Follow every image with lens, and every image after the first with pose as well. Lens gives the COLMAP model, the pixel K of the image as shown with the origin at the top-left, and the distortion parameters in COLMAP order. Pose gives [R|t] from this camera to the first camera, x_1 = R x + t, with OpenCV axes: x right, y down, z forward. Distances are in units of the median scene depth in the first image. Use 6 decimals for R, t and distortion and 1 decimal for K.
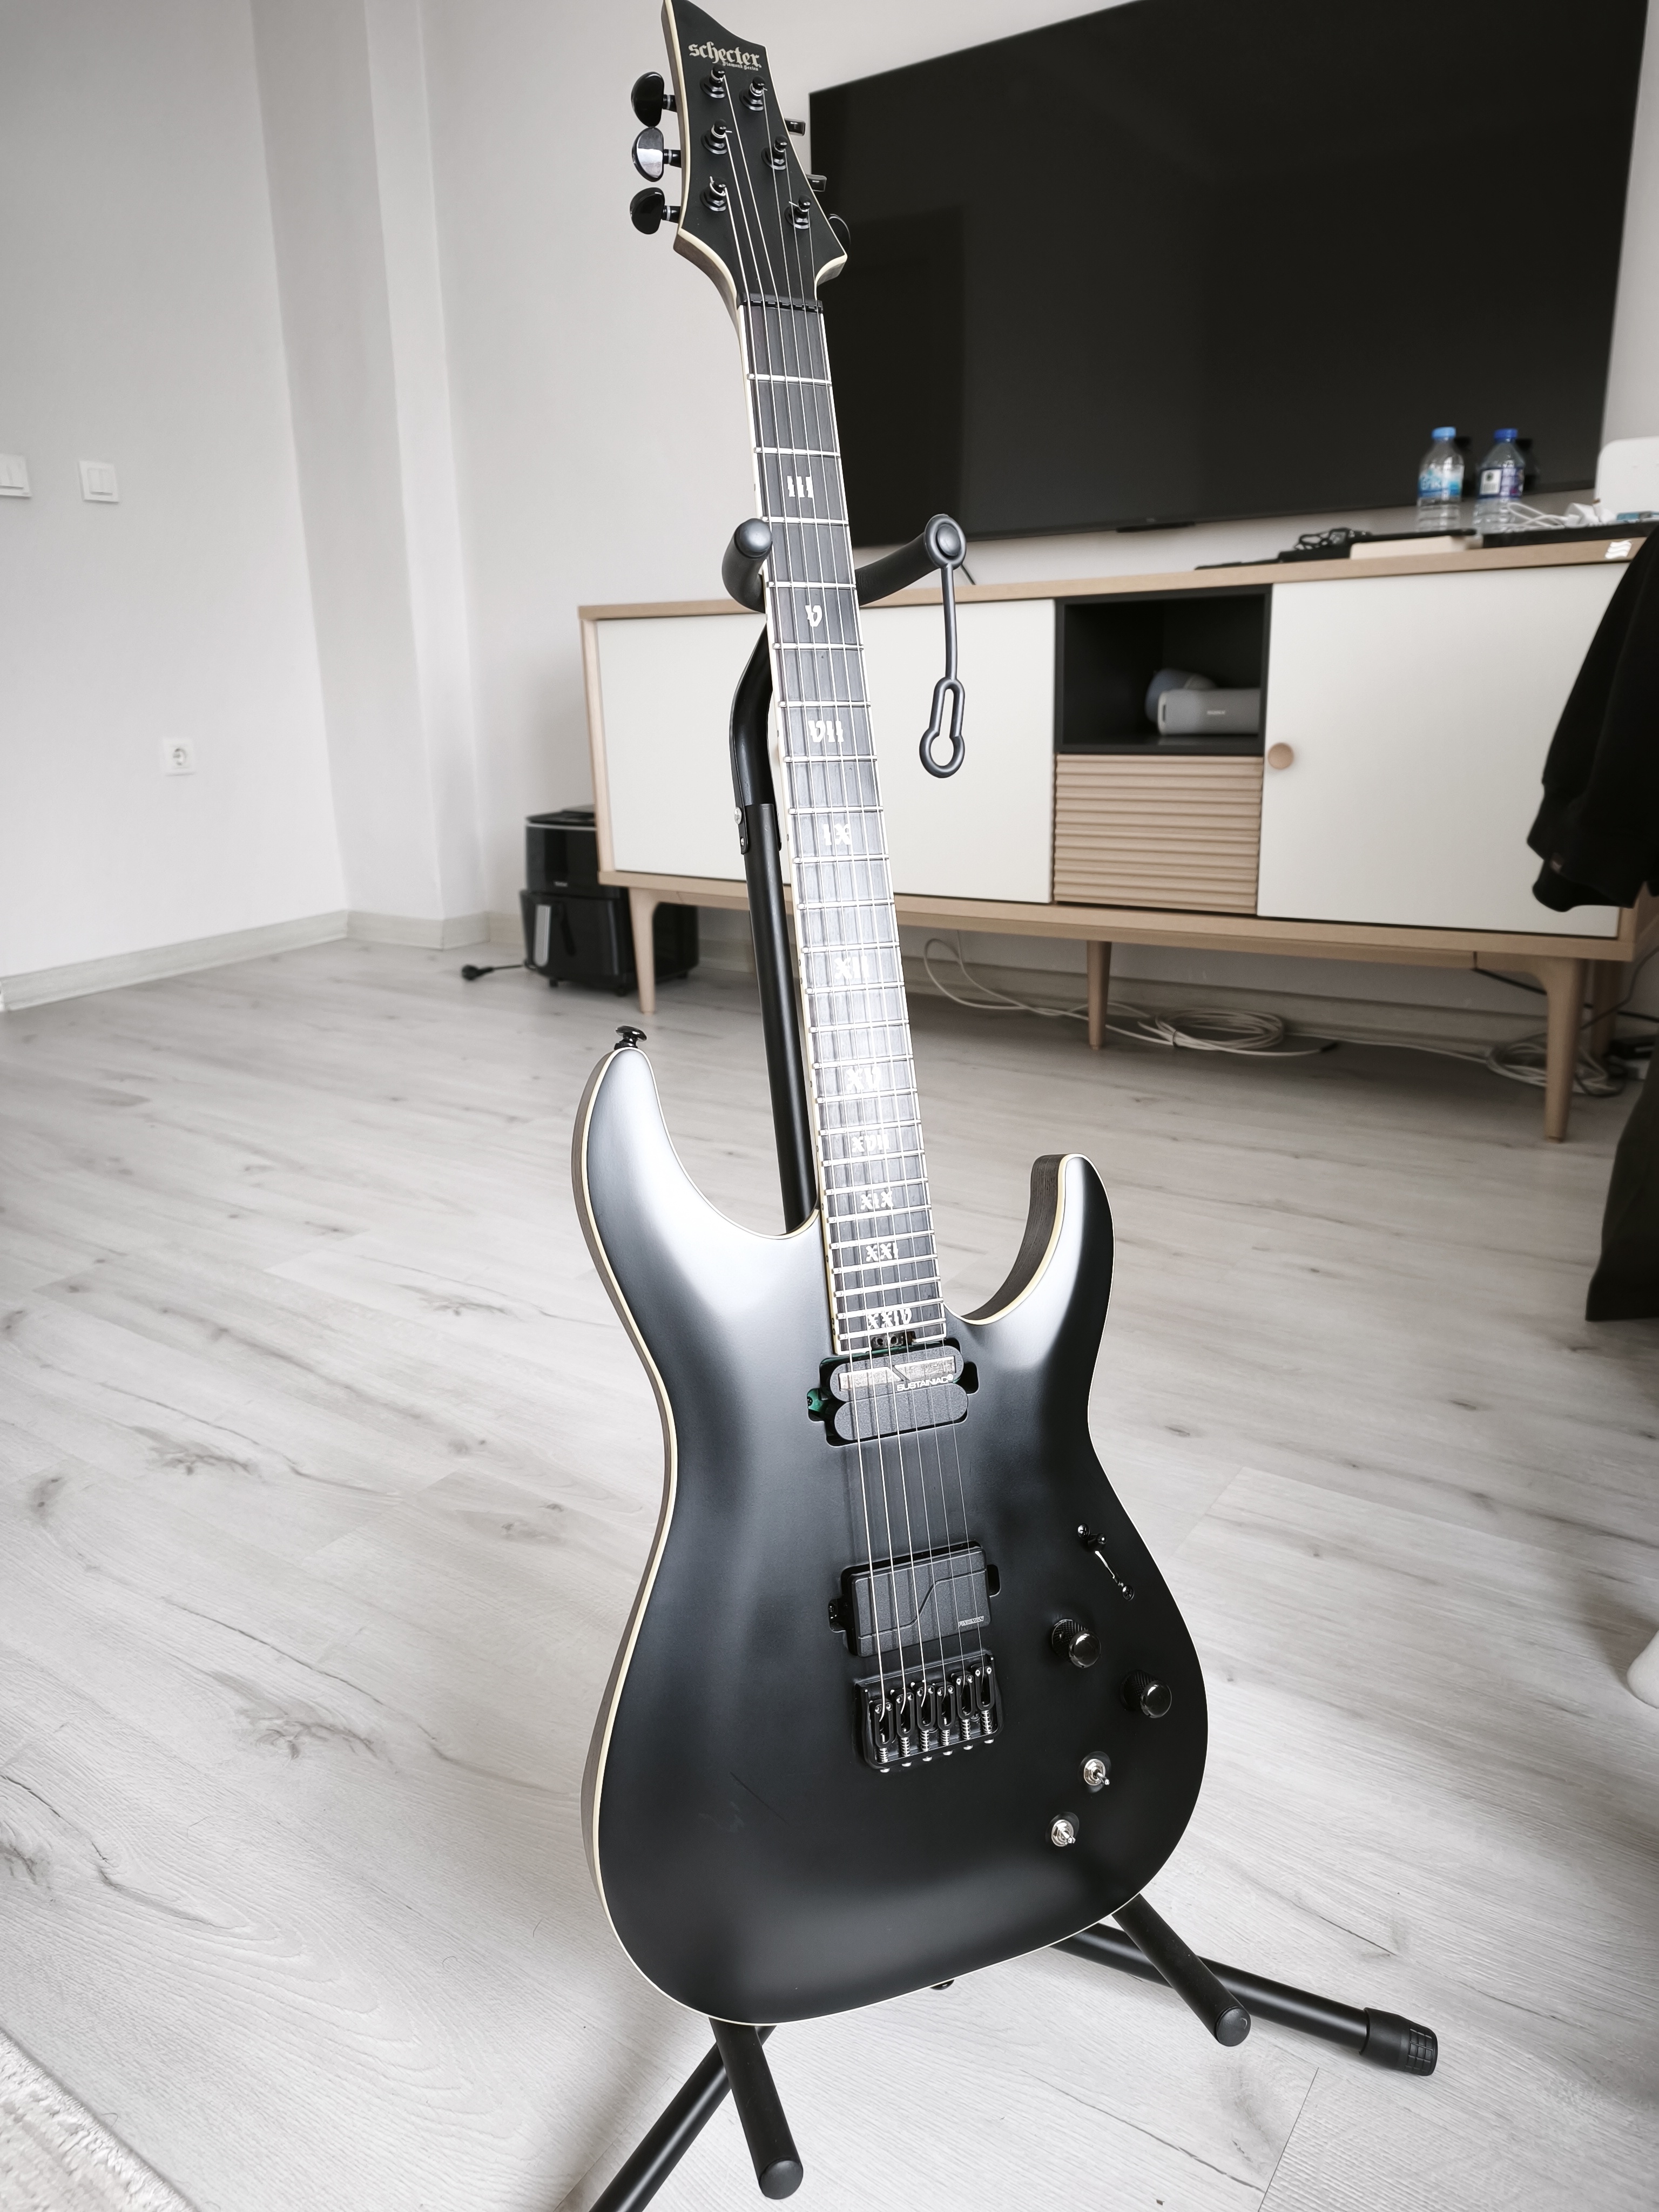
lens RADIAL K [[1513.7, 0, 864.3], [0, 1513.7, 1123.1], [0, 0, 1]] dist [0.009147, 0.002020]
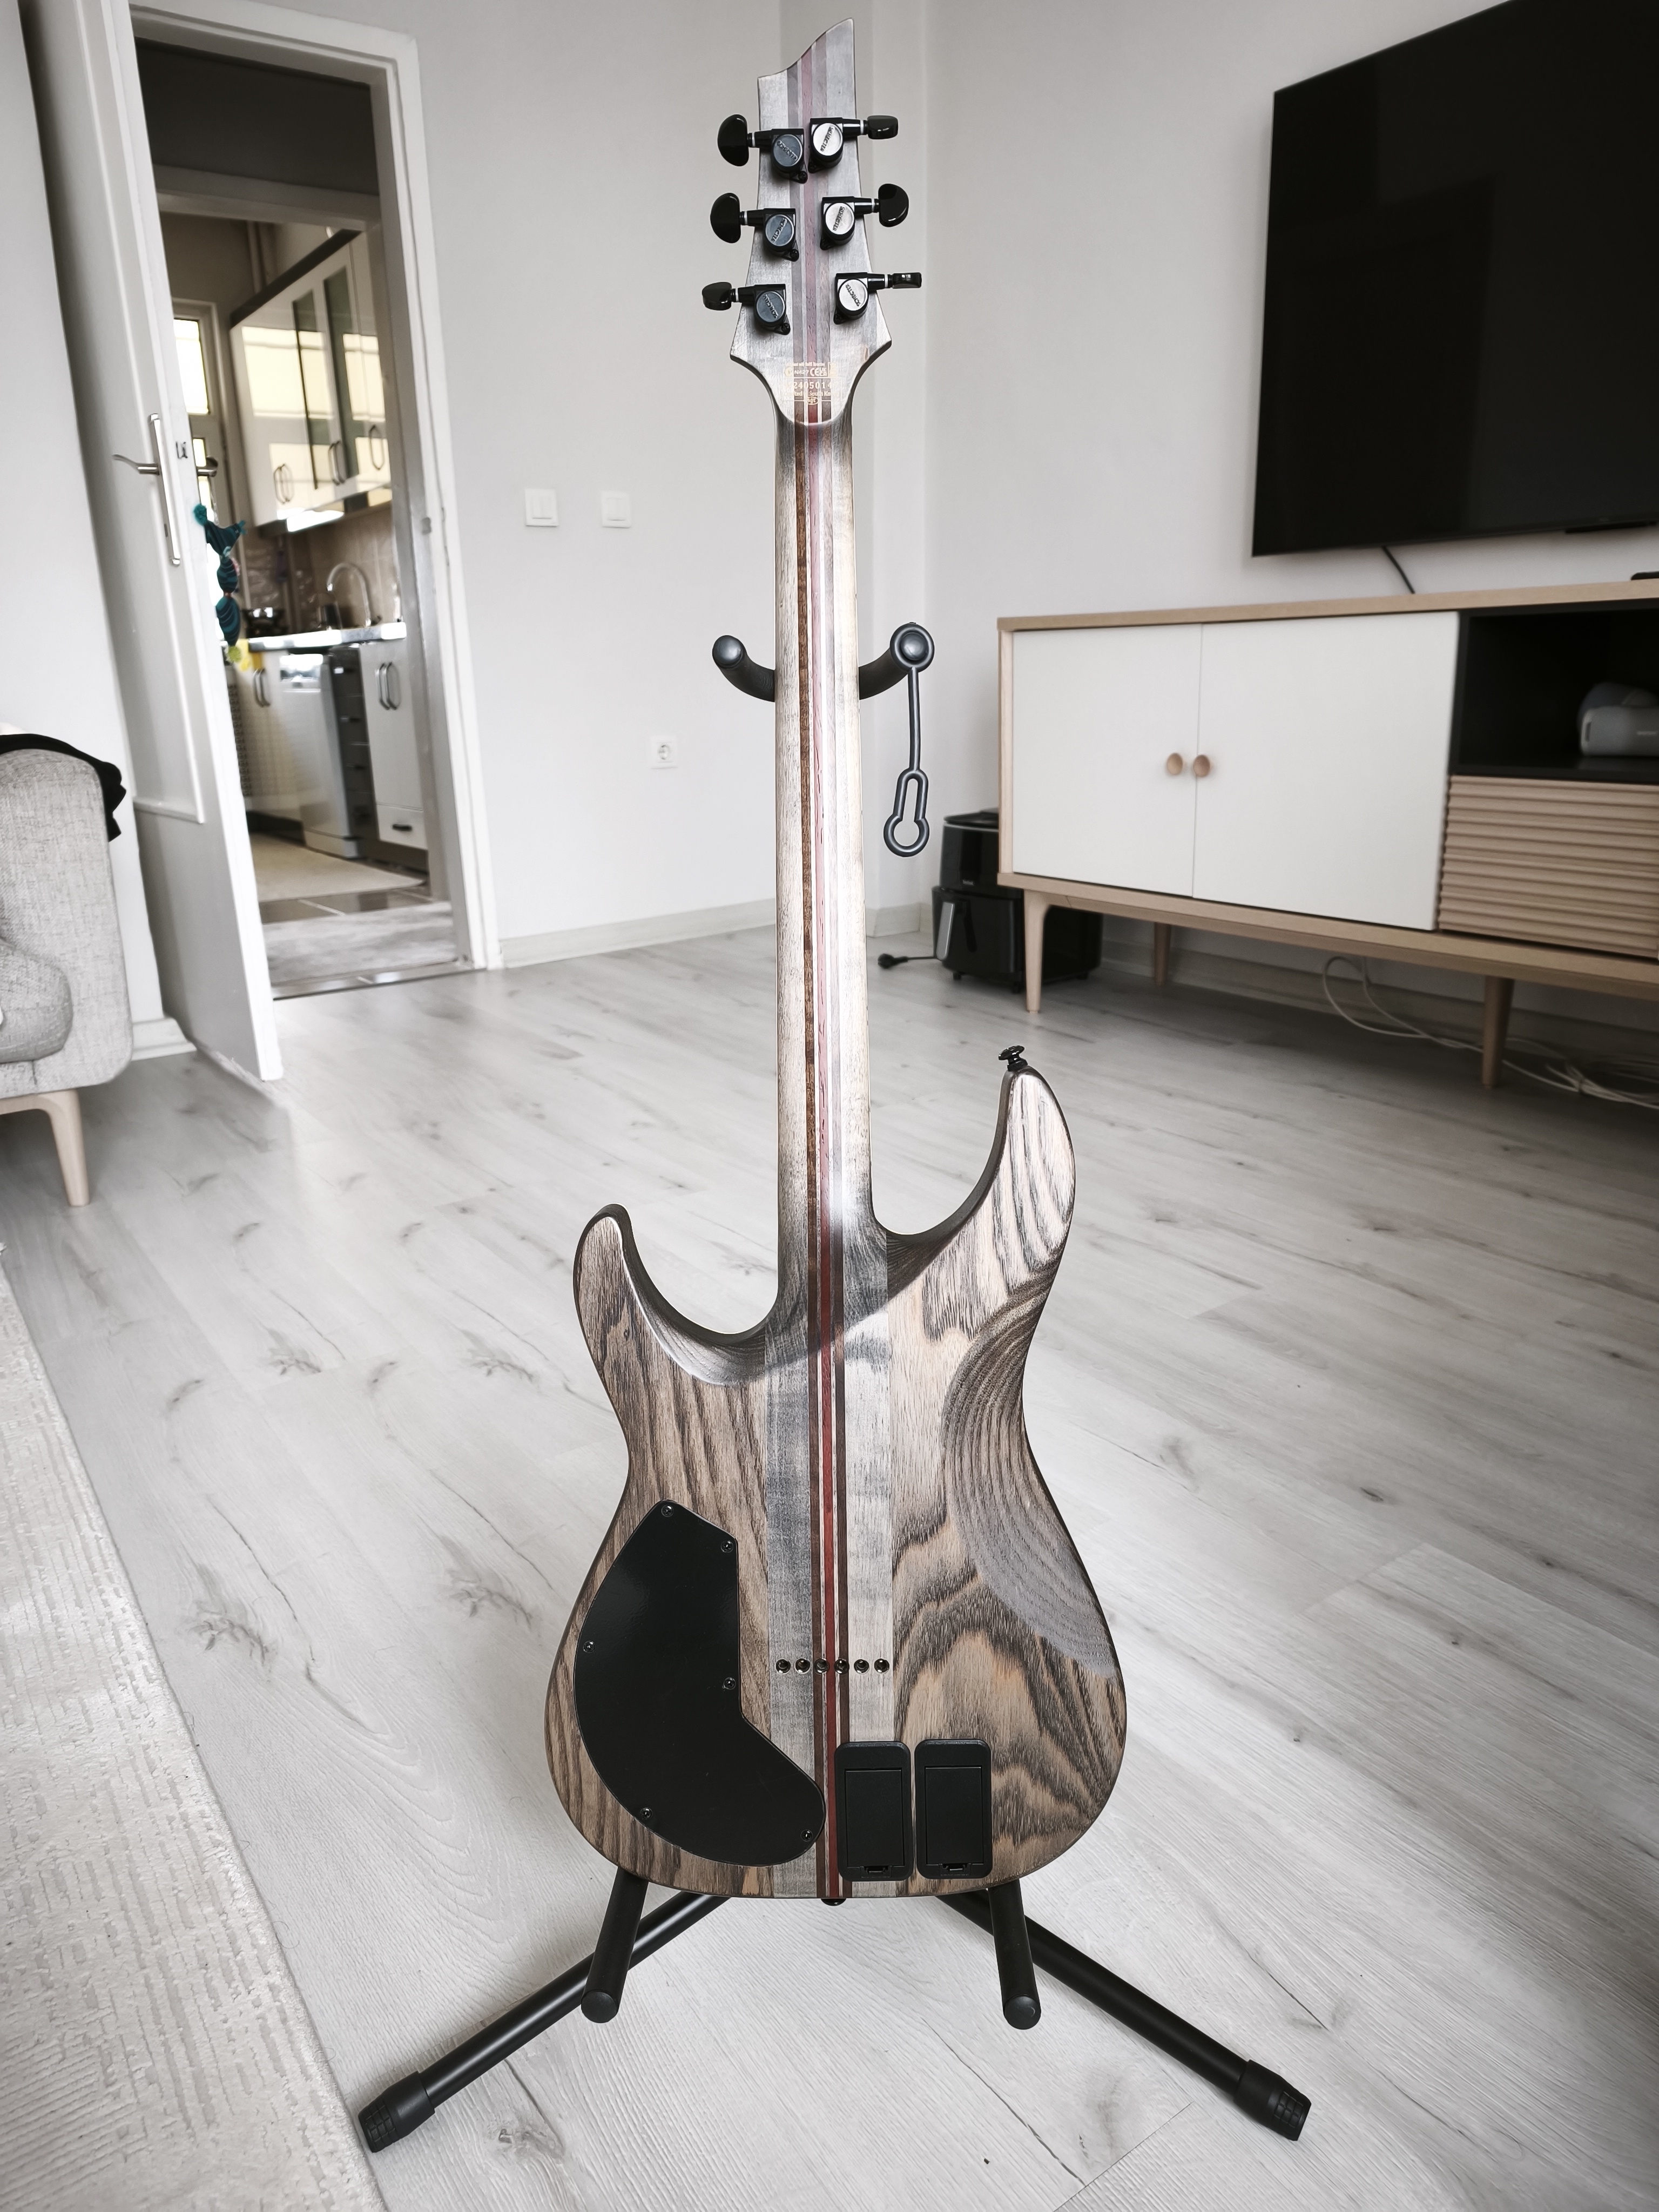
lens RADIAL K [[1525.1, 0, 829.5], [0, 1525.1, 1106.0], [0, 0, 1]] dist [0.046302, -0.042177]
pose [[0.936901, 0.098235, -0.335509, 0.149438], [-0.099892, 0.994921, 0.012360, -0.016239], [0.335020, 0.021935, 0.941956, -0.035528]]
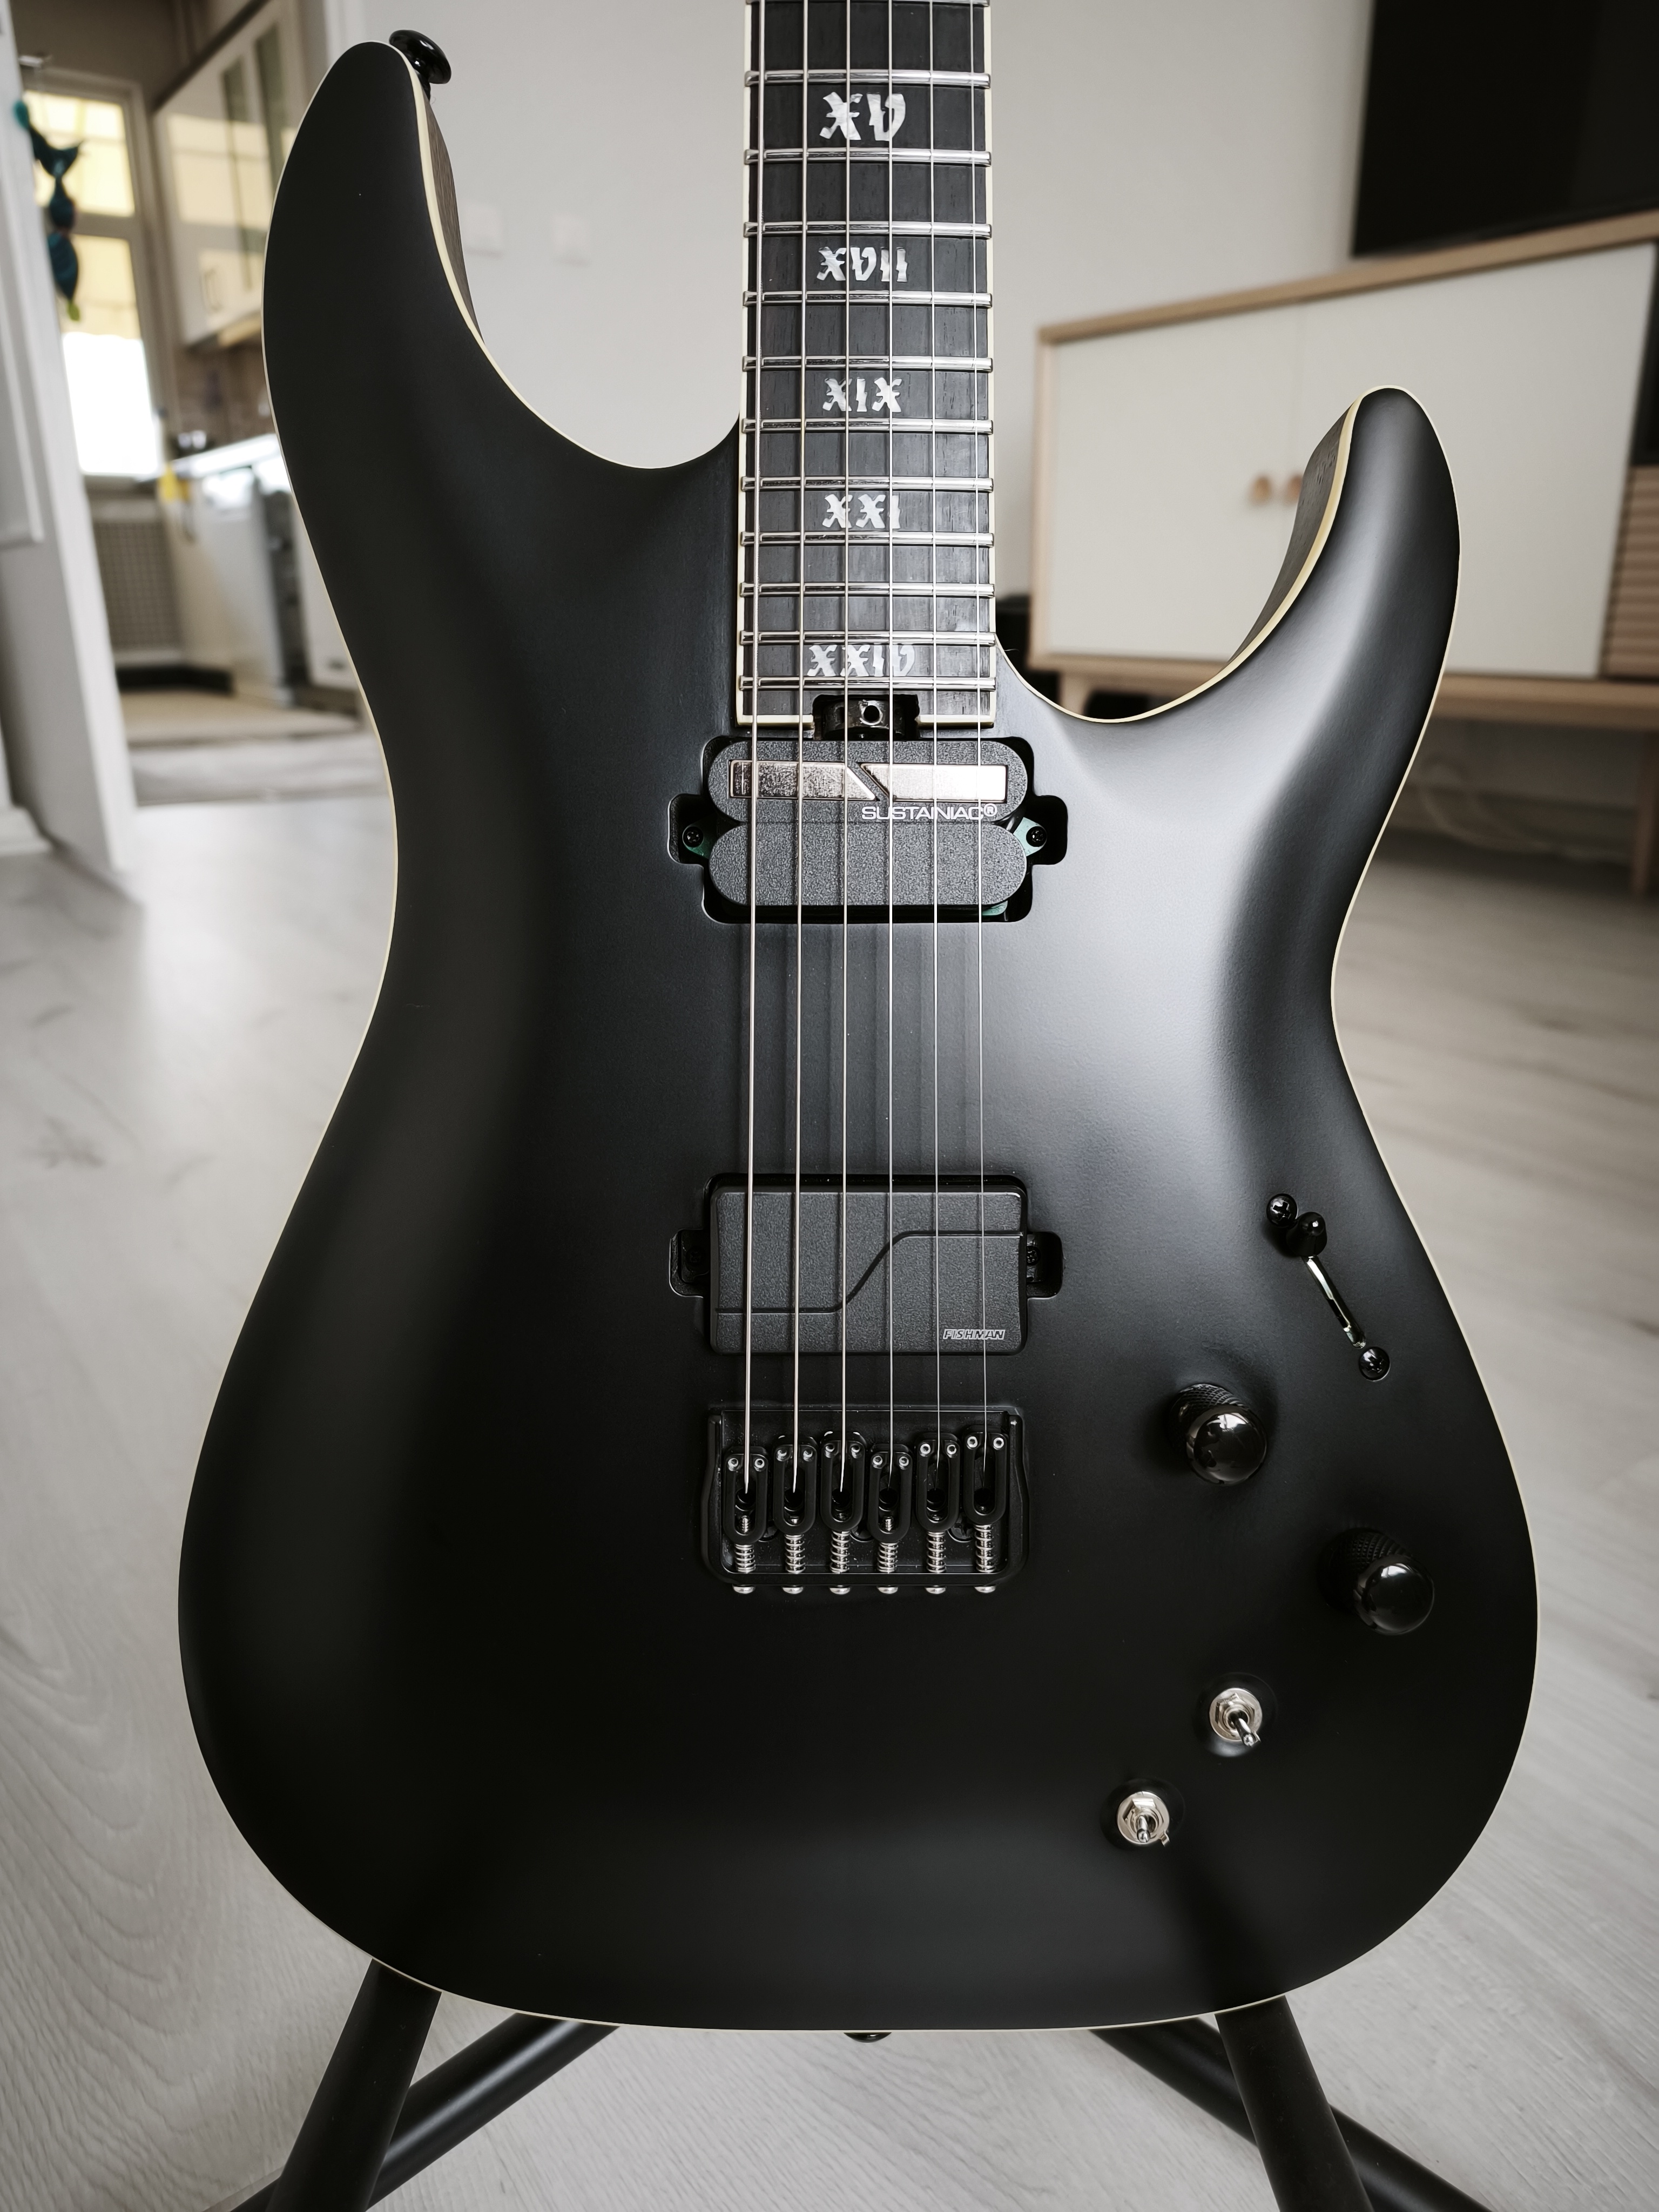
lens RADIAL K [[1595.3, 0, 829.5], [0, 1595.3, 1106.0], [0, 0, 1]] dist [0.003841, 0.000173]
pose [[0.939246, 0.129357, -0.317936, 0.066954], [-0.116394, 0.991418, 0.059522, 0.088908], [0.322907, -0.018900, 0.946242, 0.204216]]
